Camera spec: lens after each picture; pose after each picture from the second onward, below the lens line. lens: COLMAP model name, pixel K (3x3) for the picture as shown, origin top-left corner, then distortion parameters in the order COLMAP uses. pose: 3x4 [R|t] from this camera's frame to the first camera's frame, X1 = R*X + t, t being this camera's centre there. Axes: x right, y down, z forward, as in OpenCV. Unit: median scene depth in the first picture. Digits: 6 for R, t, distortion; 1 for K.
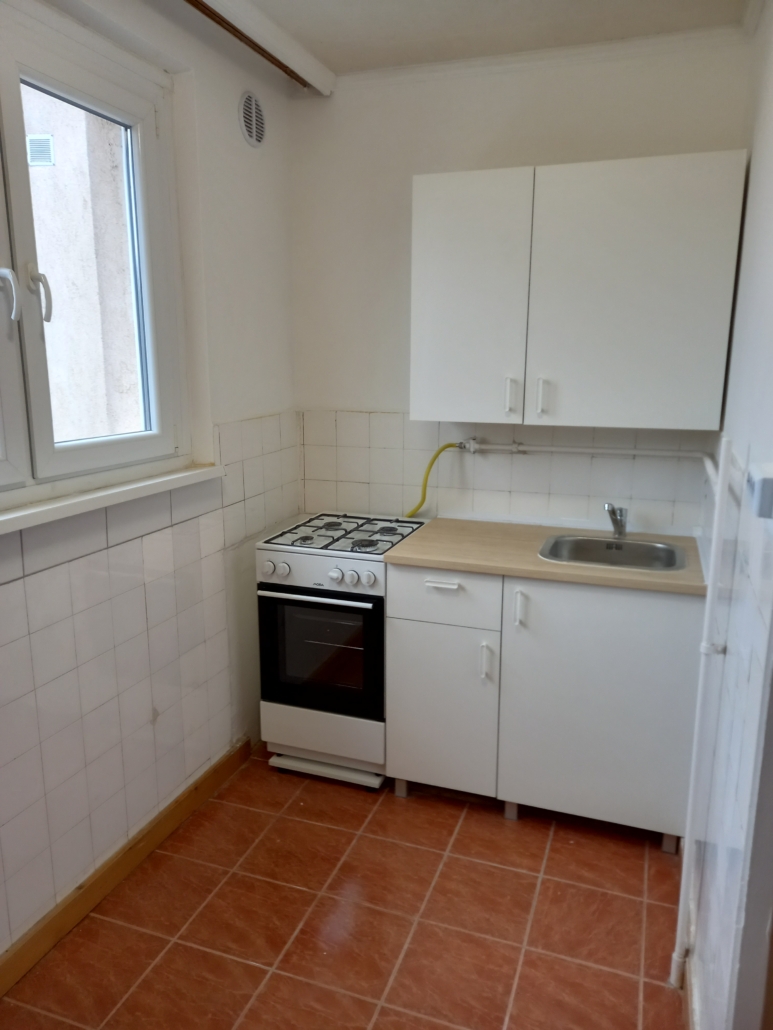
lens RADIAL K [[753.8, 0, 388.1], [0, 753.8, 513.6], [0, 0, 1]] dist [0.045983, -0.037584]
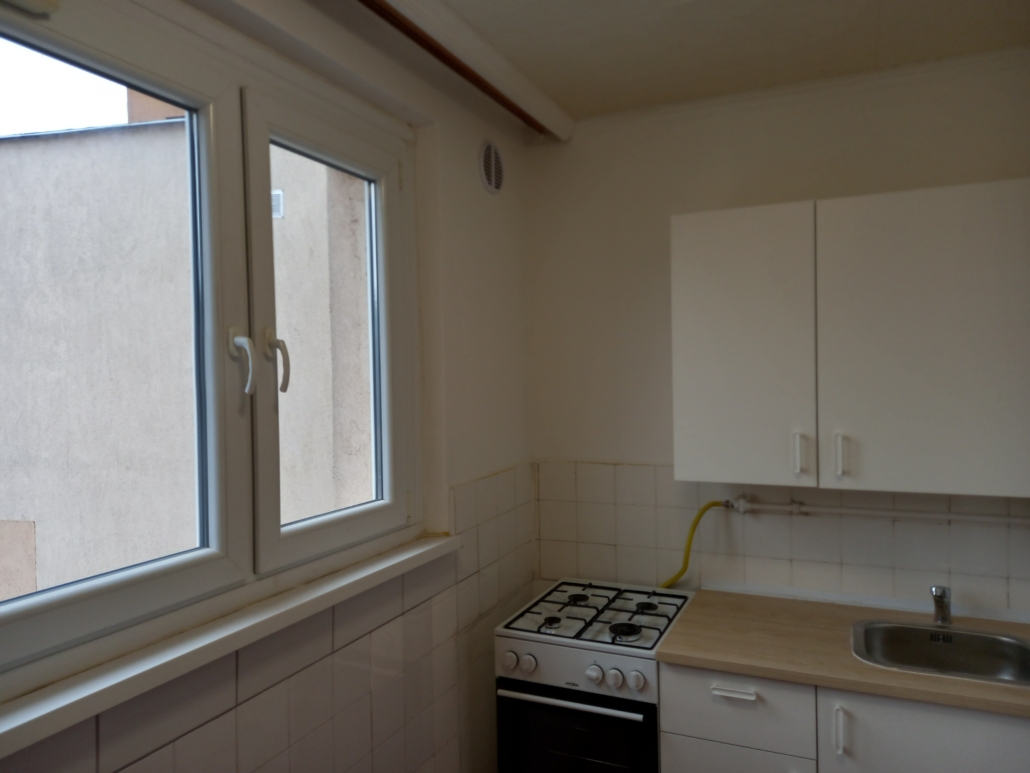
lens RADIAL K [[753.8, 0, 510.2], [0, 753.8, 386.2], [0, 0, 1]] dist [0.045983, -0.037584]
pose [[0.995882, -0.019746, -0.088478, -0.082823], [0.002594, 0.981797, -0.189918, -0.069573], [0.090618, 0.188906, 0.977805, 0.128839]]
